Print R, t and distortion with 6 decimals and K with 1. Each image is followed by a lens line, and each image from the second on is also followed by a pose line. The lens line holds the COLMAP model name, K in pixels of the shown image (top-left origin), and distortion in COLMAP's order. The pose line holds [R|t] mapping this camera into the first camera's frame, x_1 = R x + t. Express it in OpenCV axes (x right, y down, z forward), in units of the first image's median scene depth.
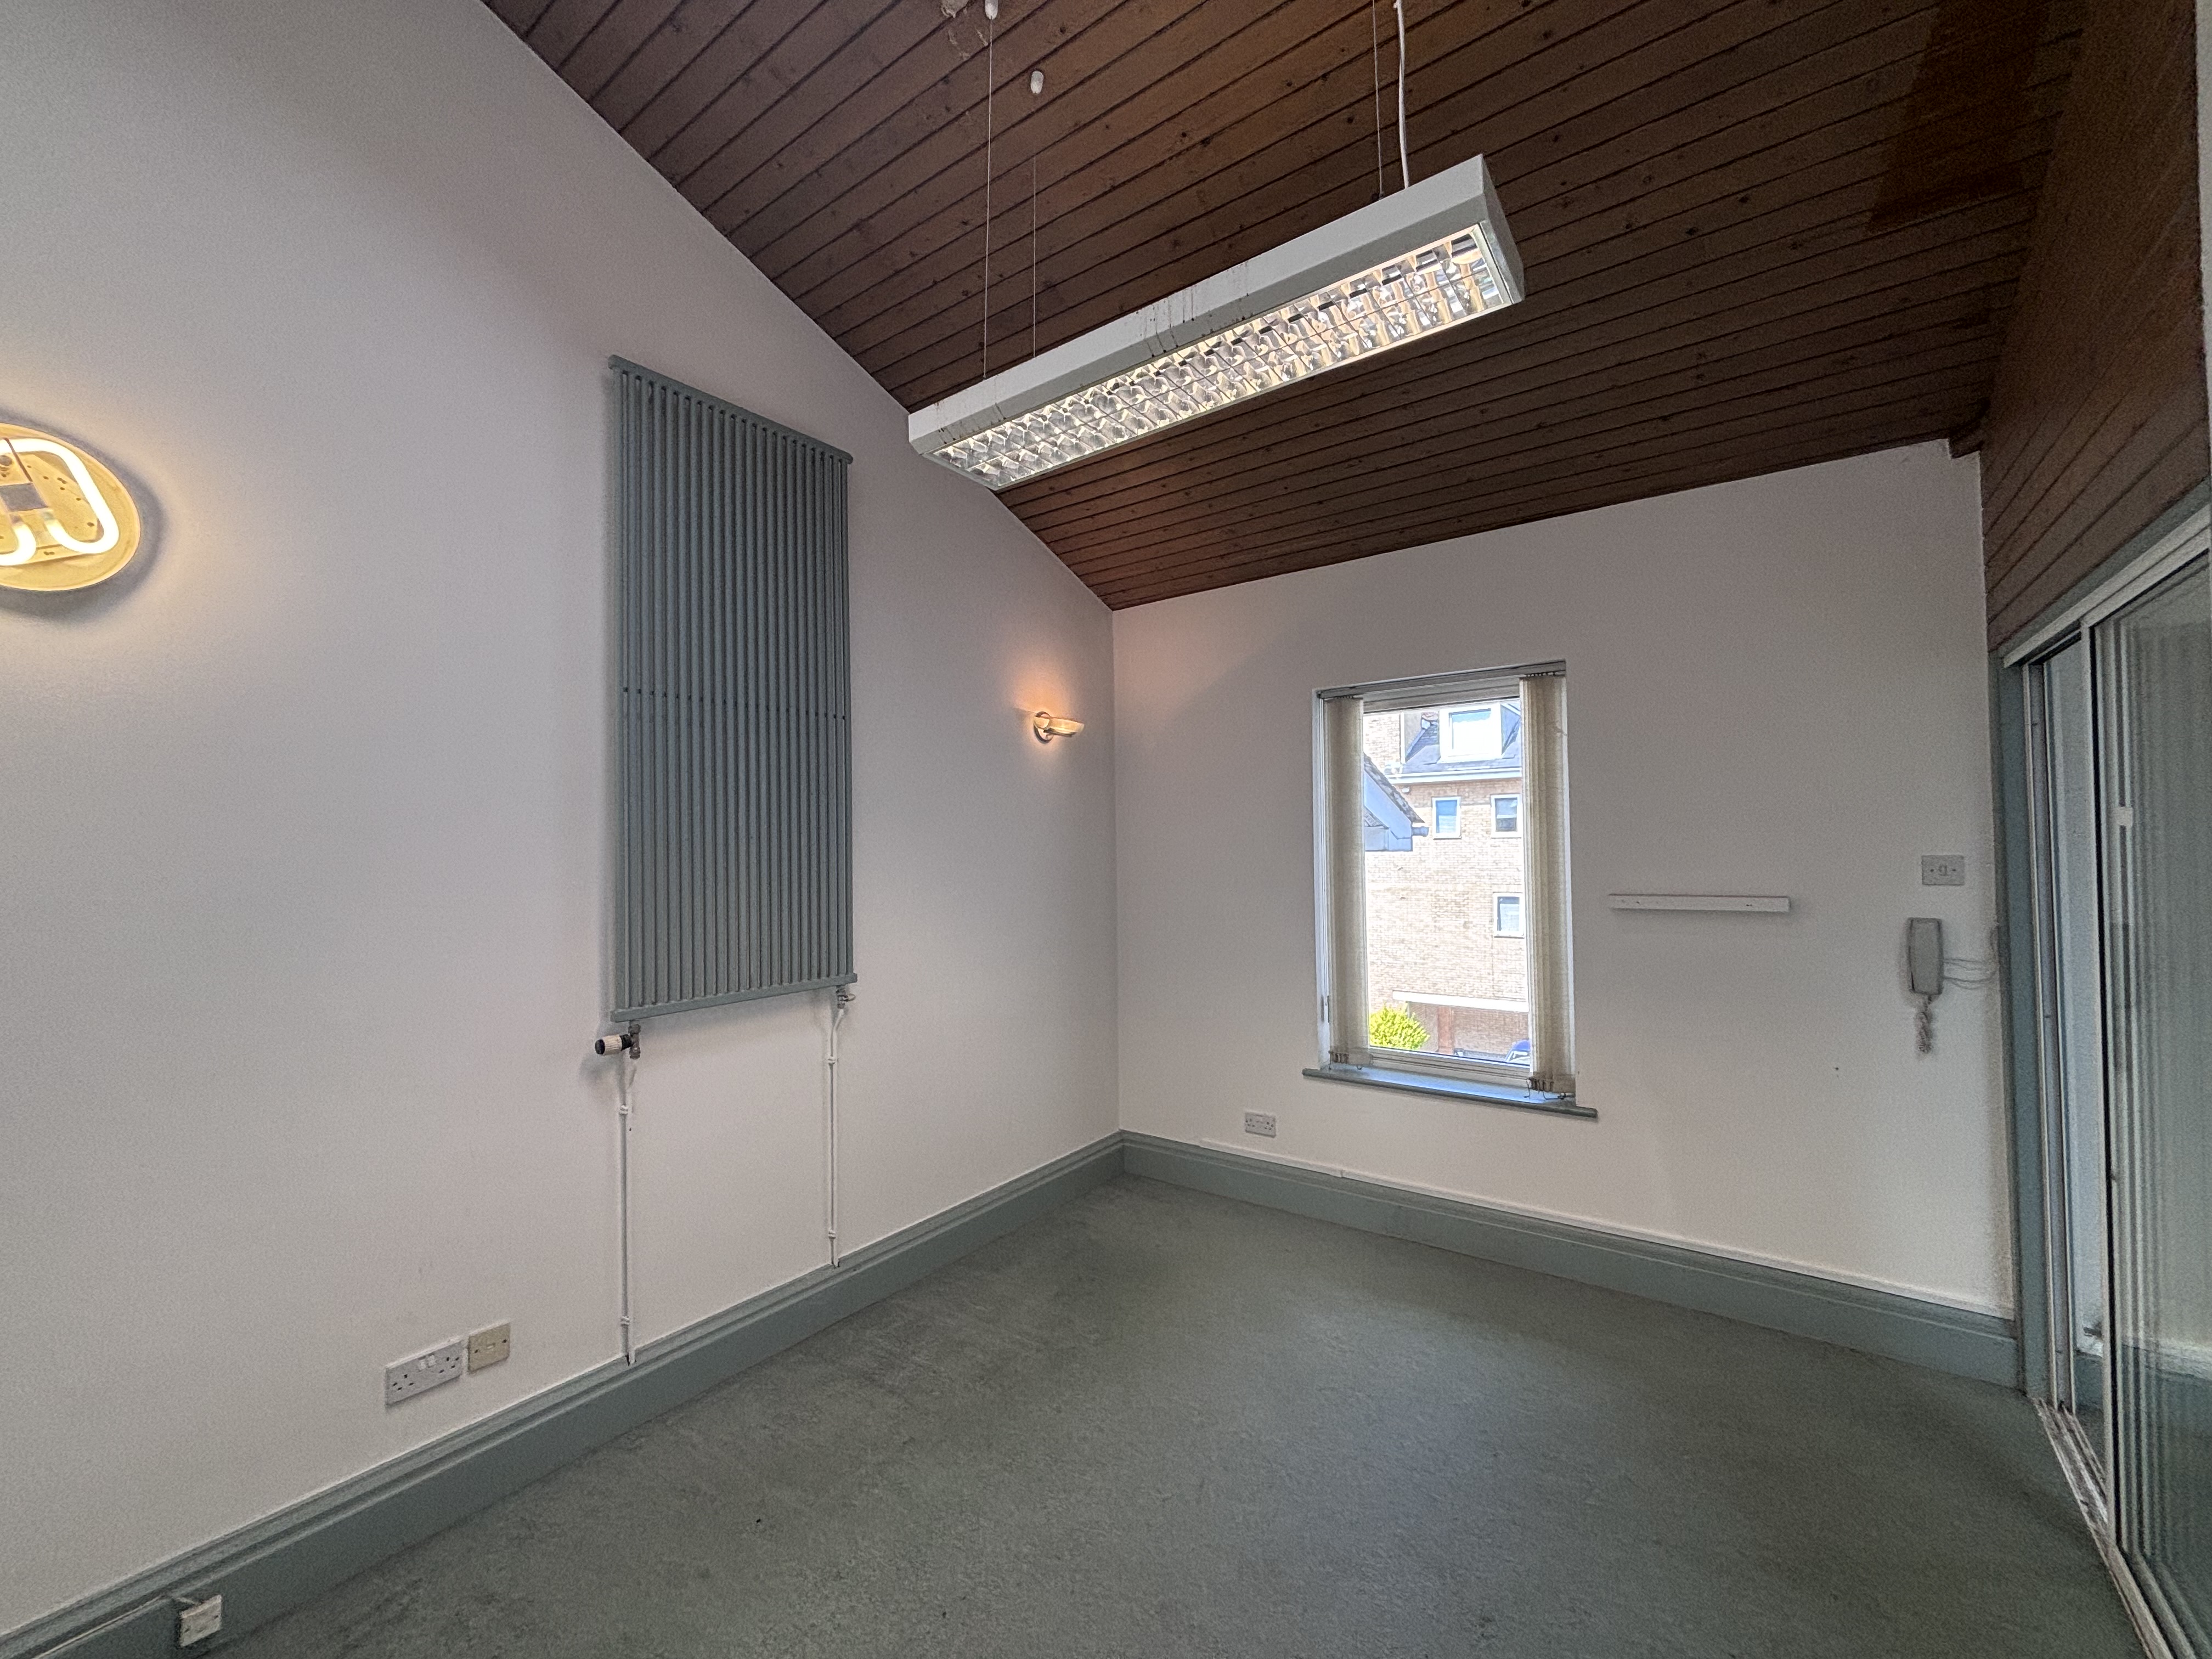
lens RADIAL K [[900.6, 0, 1106.0], [0, 900.6, 829.5], [0, 0, 1]] dist [0.007145, -0.000241]
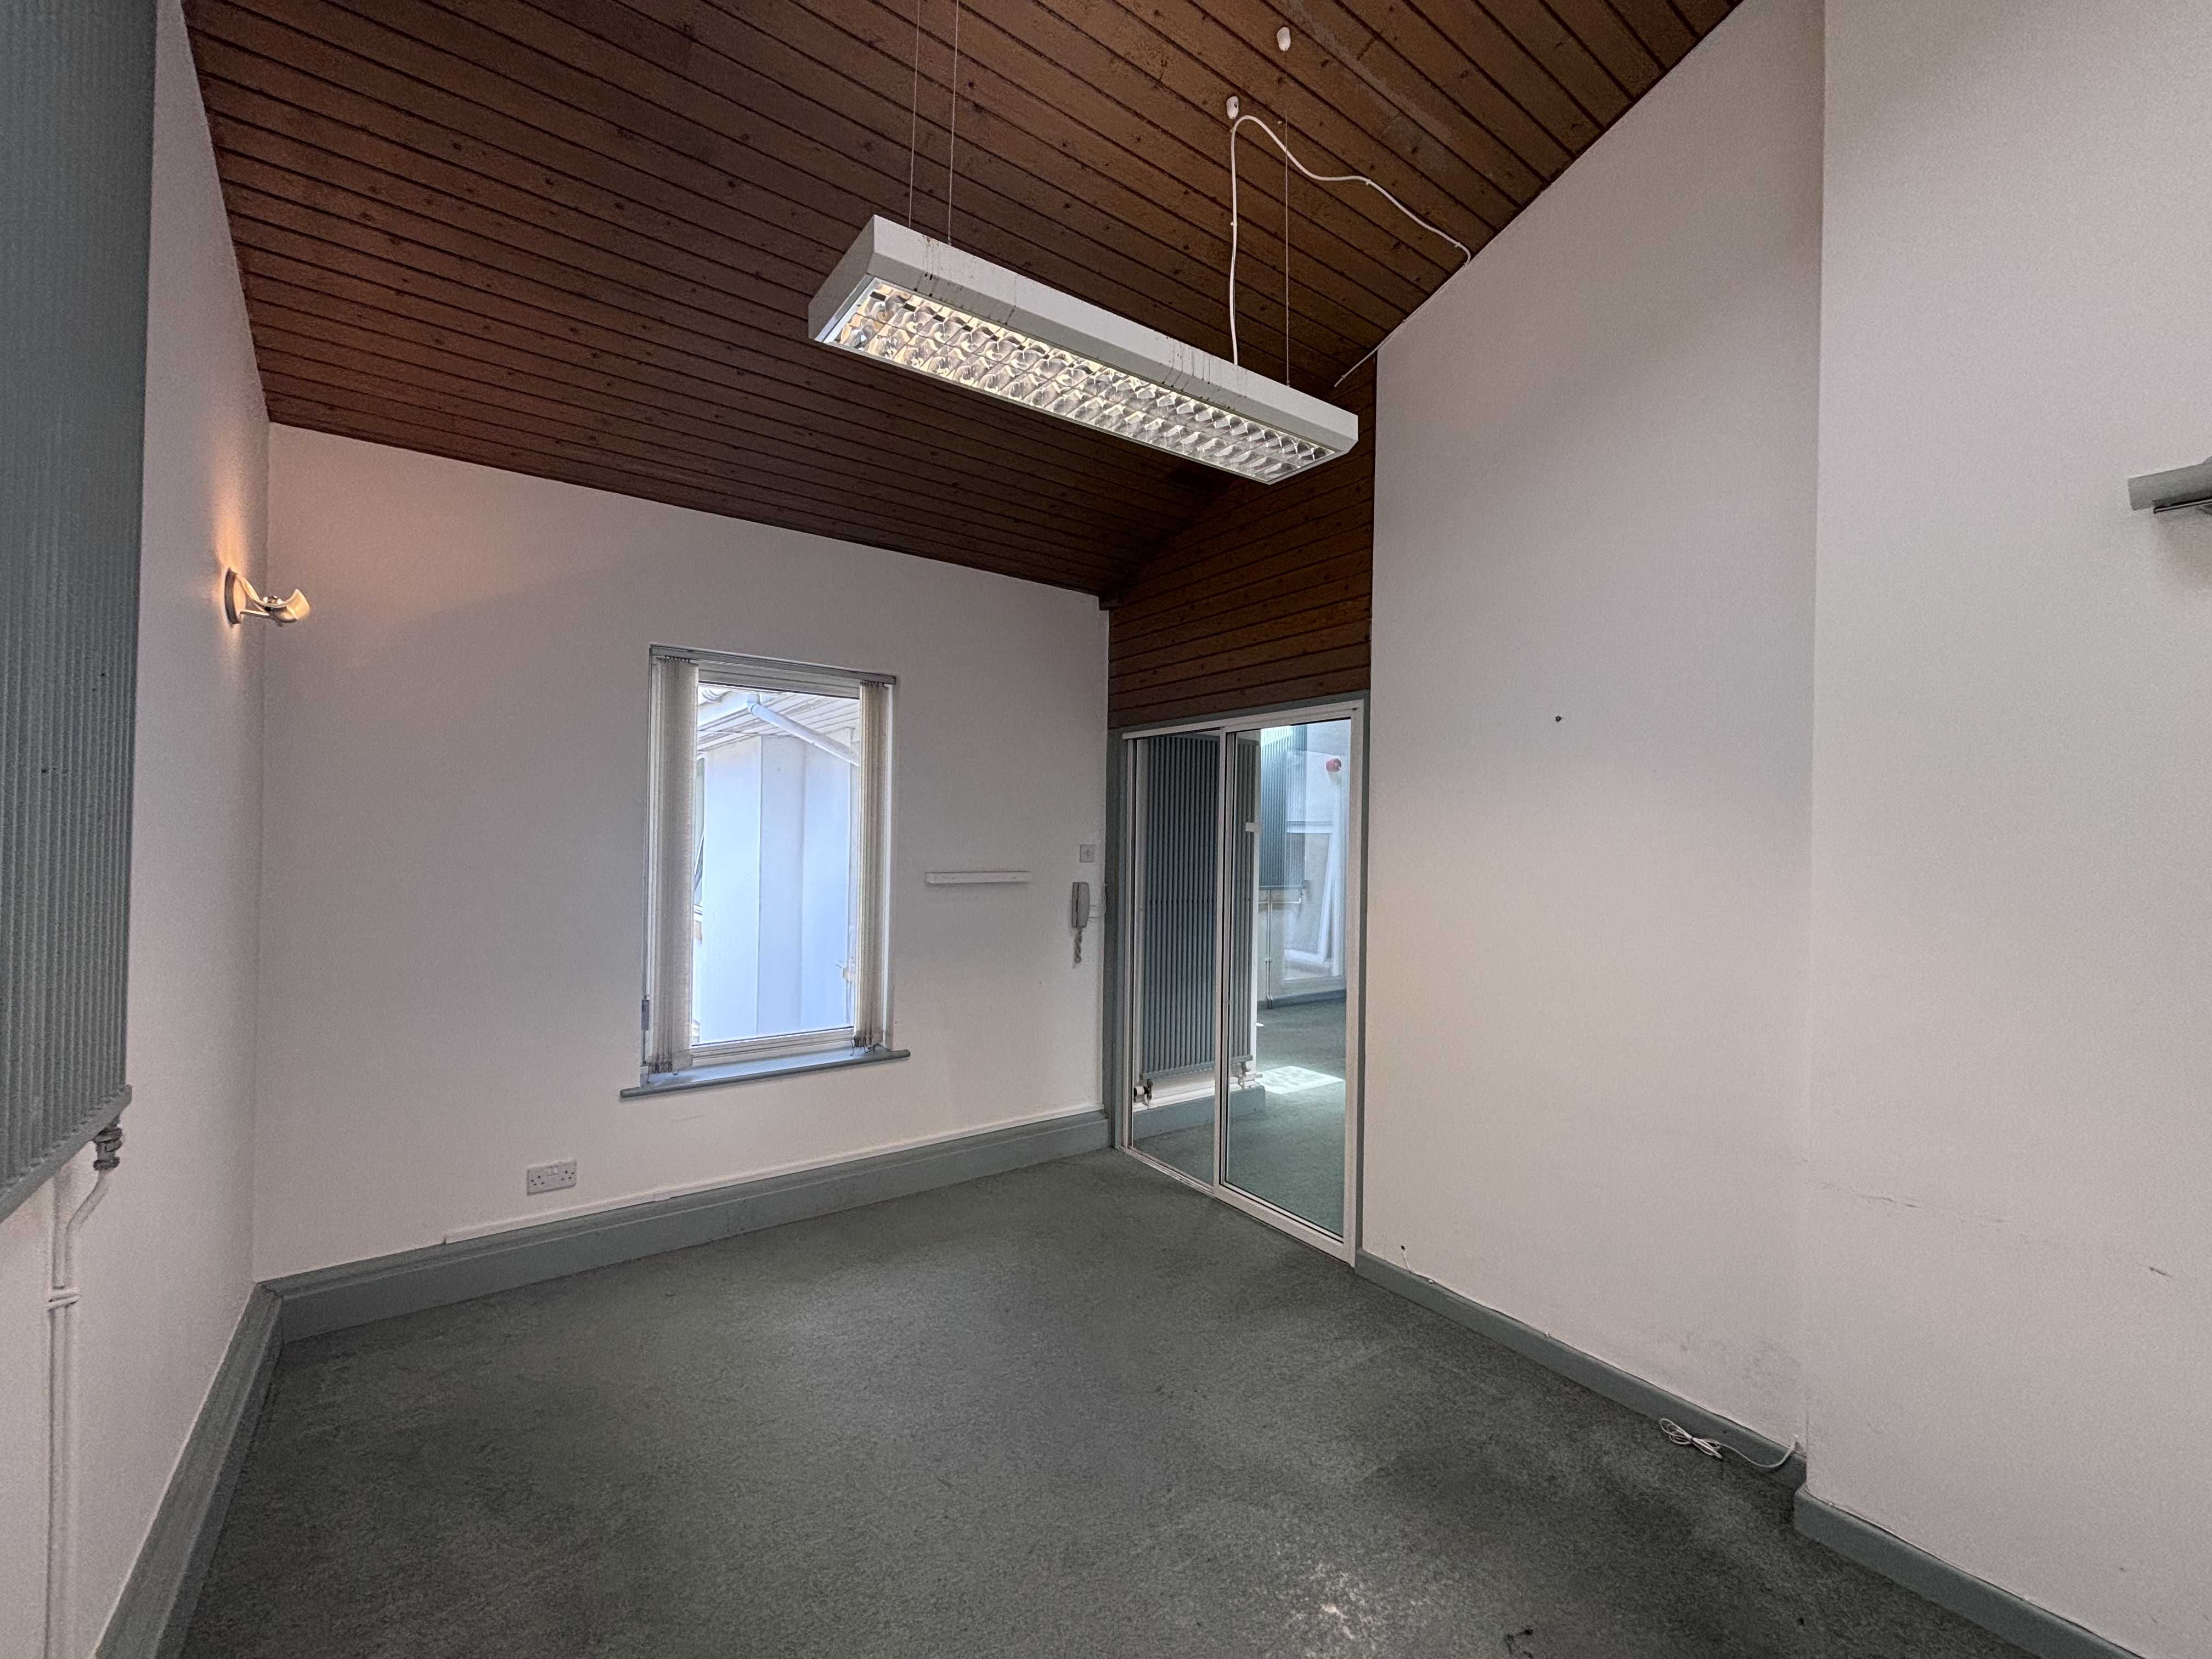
lens RADIAL K [[900.6, 0, 1106.0], [0, 900.6, 829.5], [0, 0, 1]] dist [0.007145, -0.000241]
pose [[0.311719, 0.023514, 0.949883, -0.559055], [-0.040039, 0.999131, -0.011594, 0.017746], [-0.949330, -0.034419, 0.312390, 0.396488]]
